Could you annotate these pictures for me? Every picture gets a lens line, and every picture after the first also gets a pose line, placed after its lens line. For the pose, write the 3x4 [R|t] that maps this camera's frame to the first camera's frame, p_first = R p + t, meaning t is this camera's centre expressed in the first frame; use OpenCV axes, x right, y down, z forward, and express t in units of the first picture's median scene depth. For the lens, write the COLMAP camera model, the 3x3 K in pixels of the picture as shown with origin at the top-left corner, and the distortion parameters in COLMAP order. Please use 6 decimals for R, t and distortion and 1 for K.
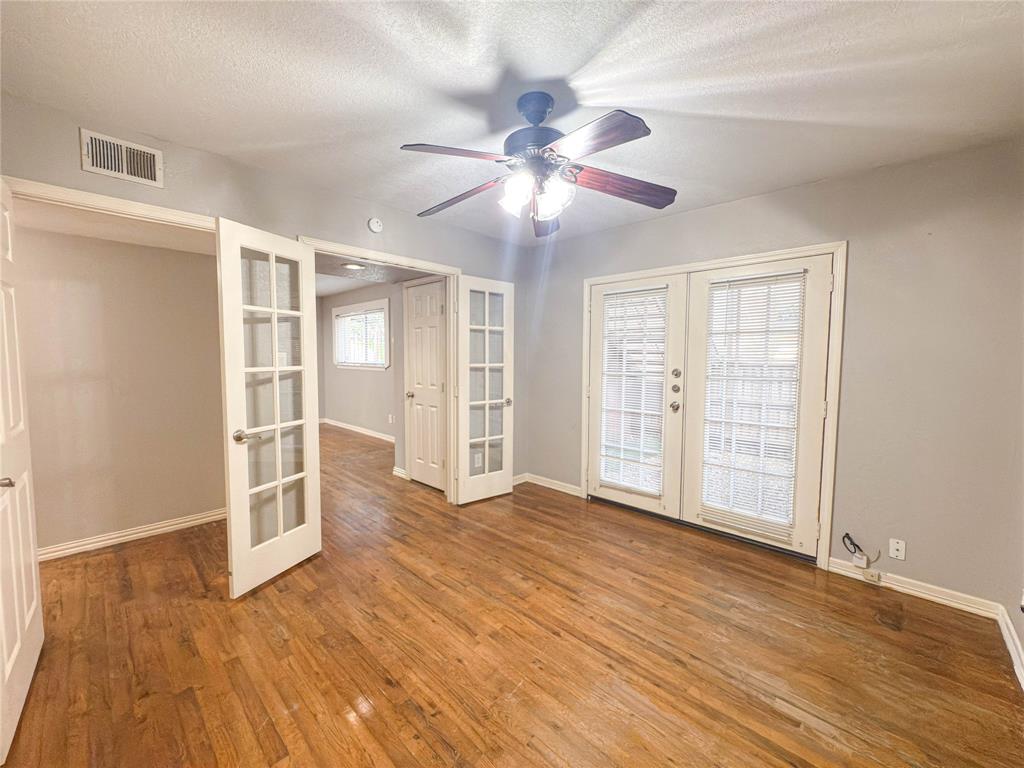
lens RADIAL K [[407.9, 0, 515.0], [0, 407.9, 383.7], [0, 0, 1]] dist [0.001273, 0.000023]
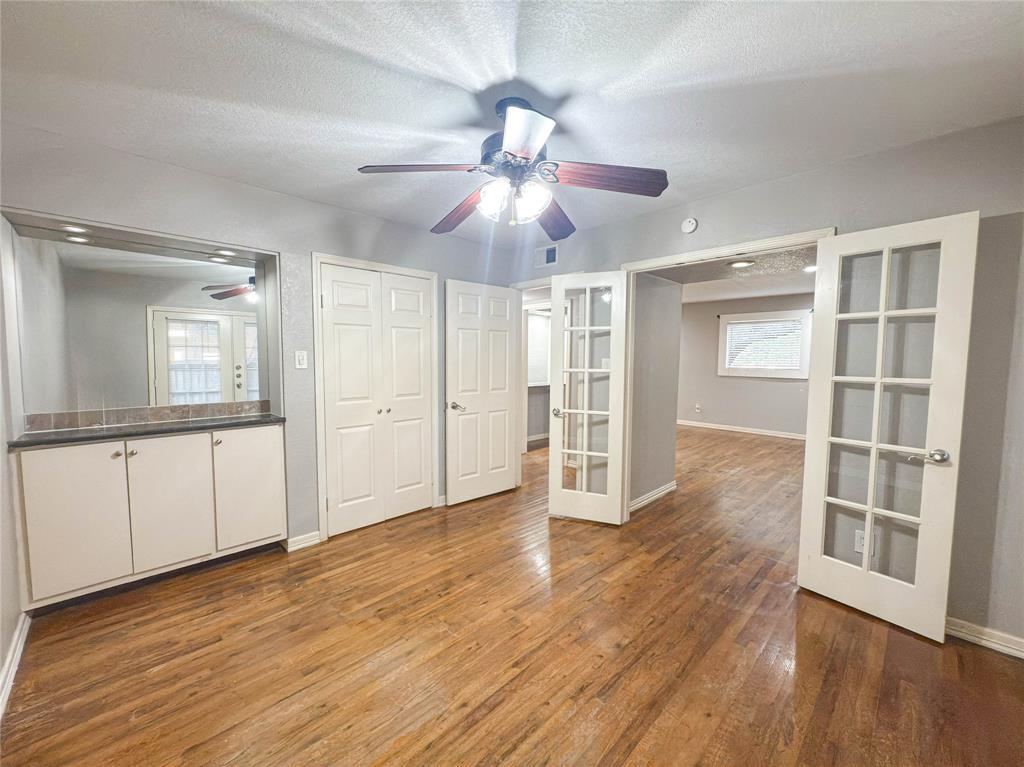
lens RADIAL K [[407.9, 0, 508.9], [0, 407.9, 382.3], [0, 0, 1]] dist [0.001273, 0.000023]
pose [[-0.044527, 0.055001, -0.997493, 0.925638], [-0.075658, 0.995430, 0.058264, -0.065016], [0.996139, 0.078063, -0.040163, 0.918597]]
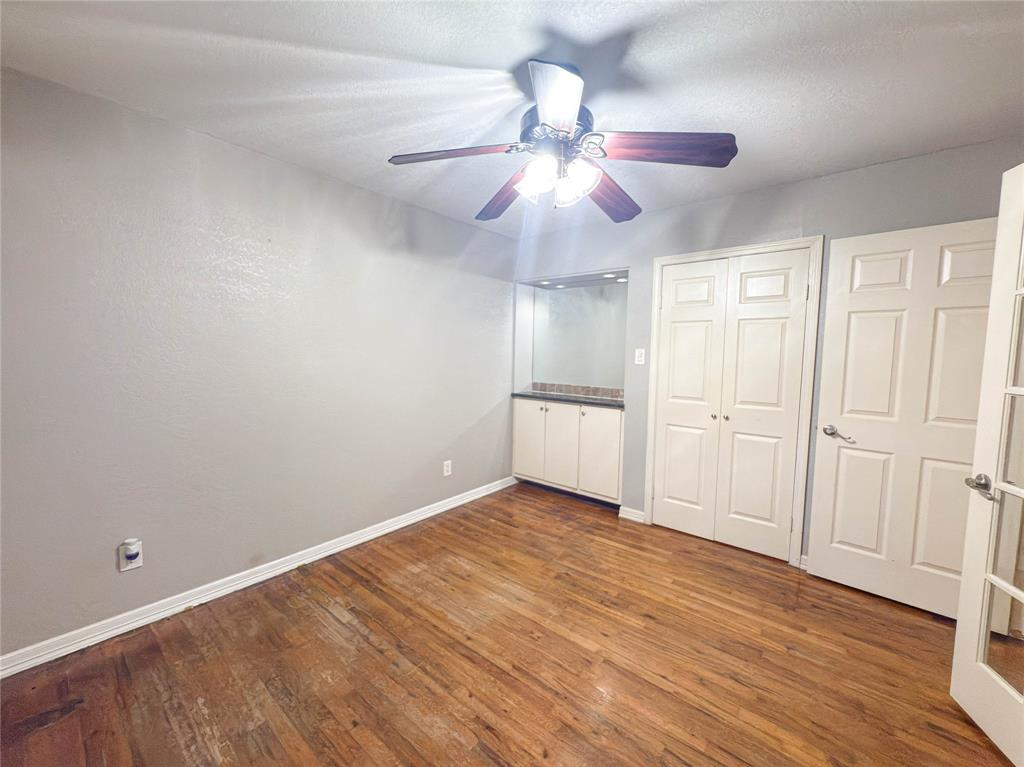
lens RADIAL K [[407.9, 0, 512.6], [0, 407.9, 381.2], [0, 0, 1]] dist [0.001273, 0.000023]
pose [[-0.997784, -0.016764, -0.064396, 0.169174], [-0.025883, 0.989312, 0.143499, -0.126429], [0.061302, 0.144848, -0.987553, 1.689838]]
